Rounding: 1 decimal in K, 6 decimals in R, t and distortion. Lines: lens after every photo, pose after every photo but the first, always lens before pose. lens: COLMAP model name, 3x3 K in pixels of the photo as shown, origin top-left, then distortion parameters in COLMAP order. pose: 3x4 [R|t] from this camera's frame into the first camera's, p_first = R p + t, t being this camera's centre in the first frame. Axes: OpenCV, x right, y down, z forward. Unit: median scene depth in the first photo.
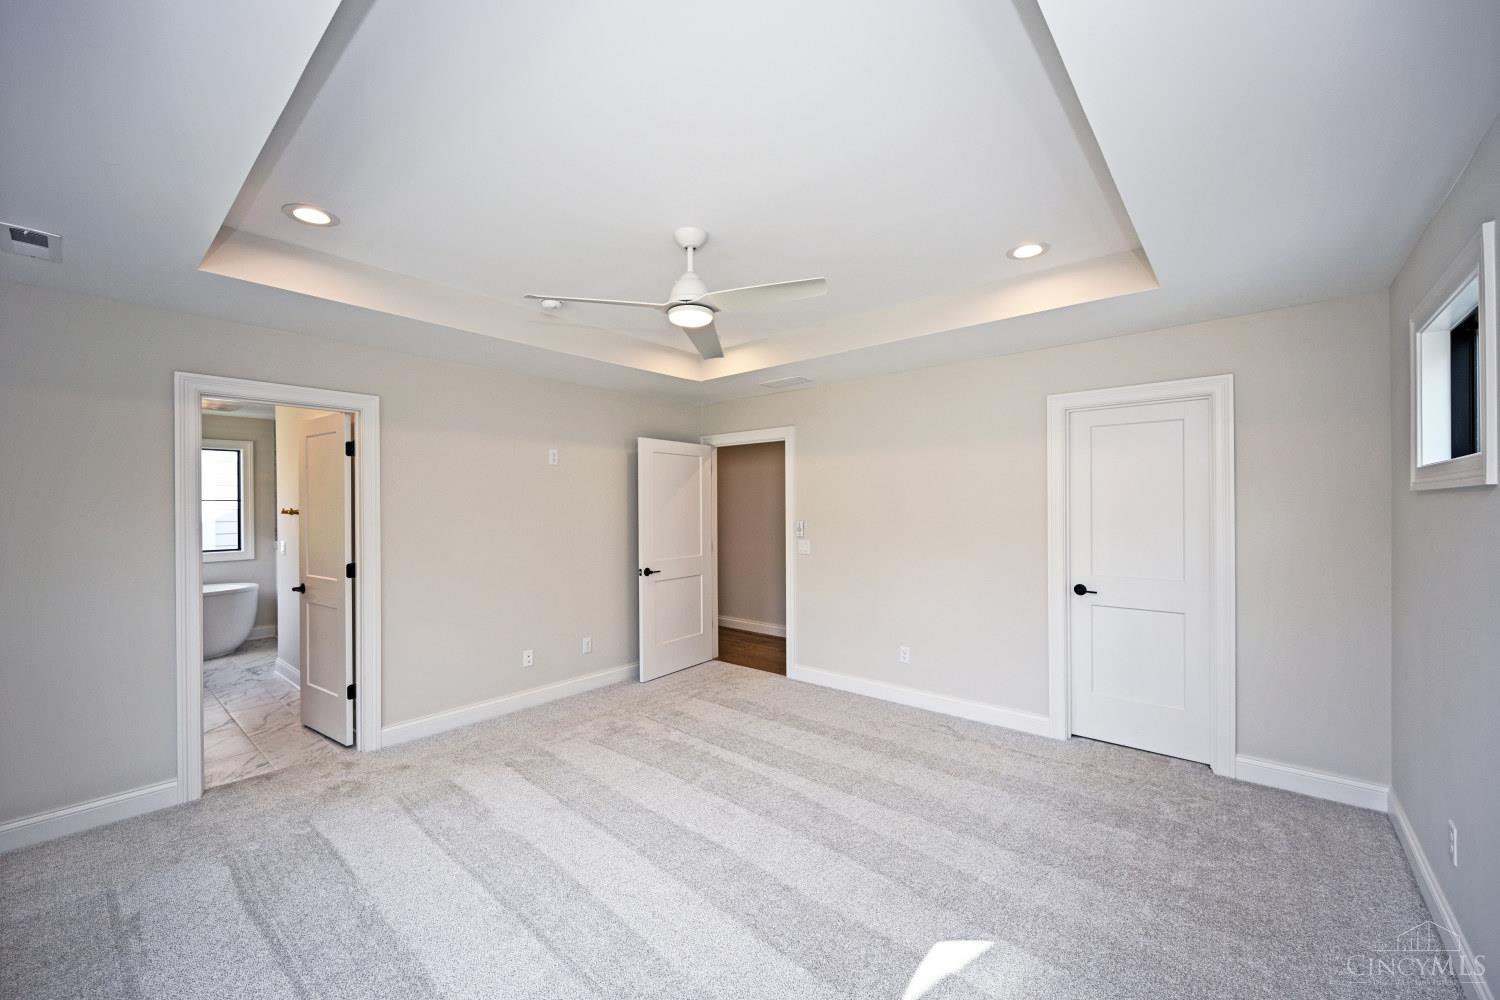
lens RADIAL K [[600.8, 0, 743.7], [0, 600.8, 498.5], [0, 0, 1]] dist [-0.000492, 0.001406]
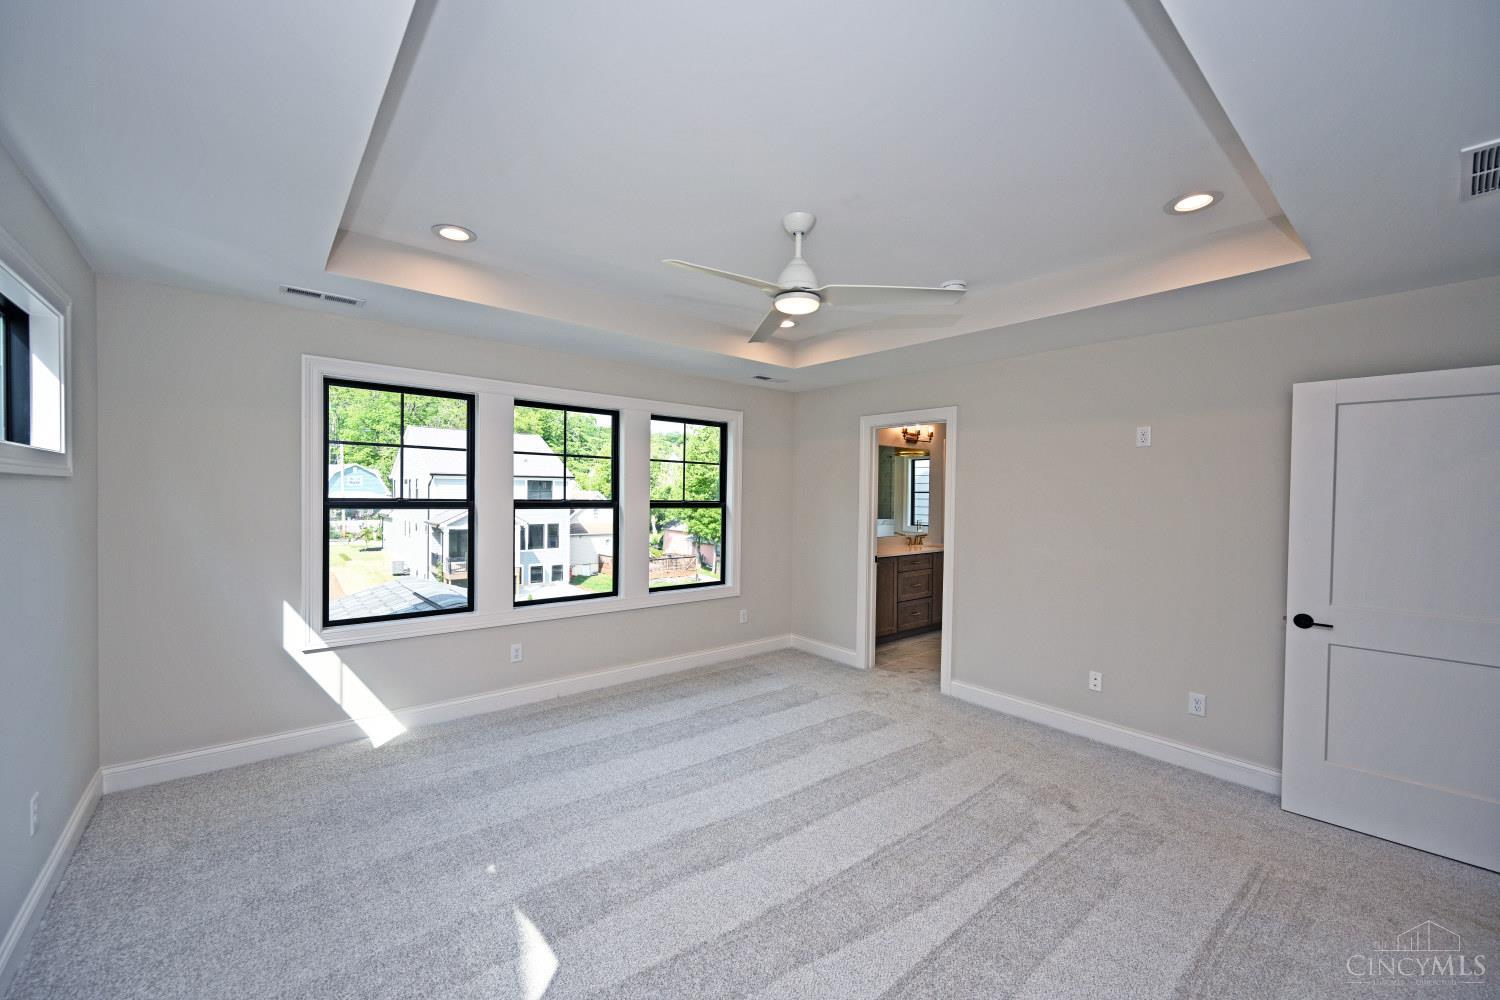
lens RADIAL K [[600.8, 0, 755.2], [0, 600.8, 499.1], [0, 0, 1]] dist [-0.000492, 0.001406]
pose [[-0.167754, 0.011225, -0.985765, 0.682658], [-0.003352, 0.999923, 0.011957, 0.004067], [0.985823, 0.005310, -0.167703, 0.839204]]
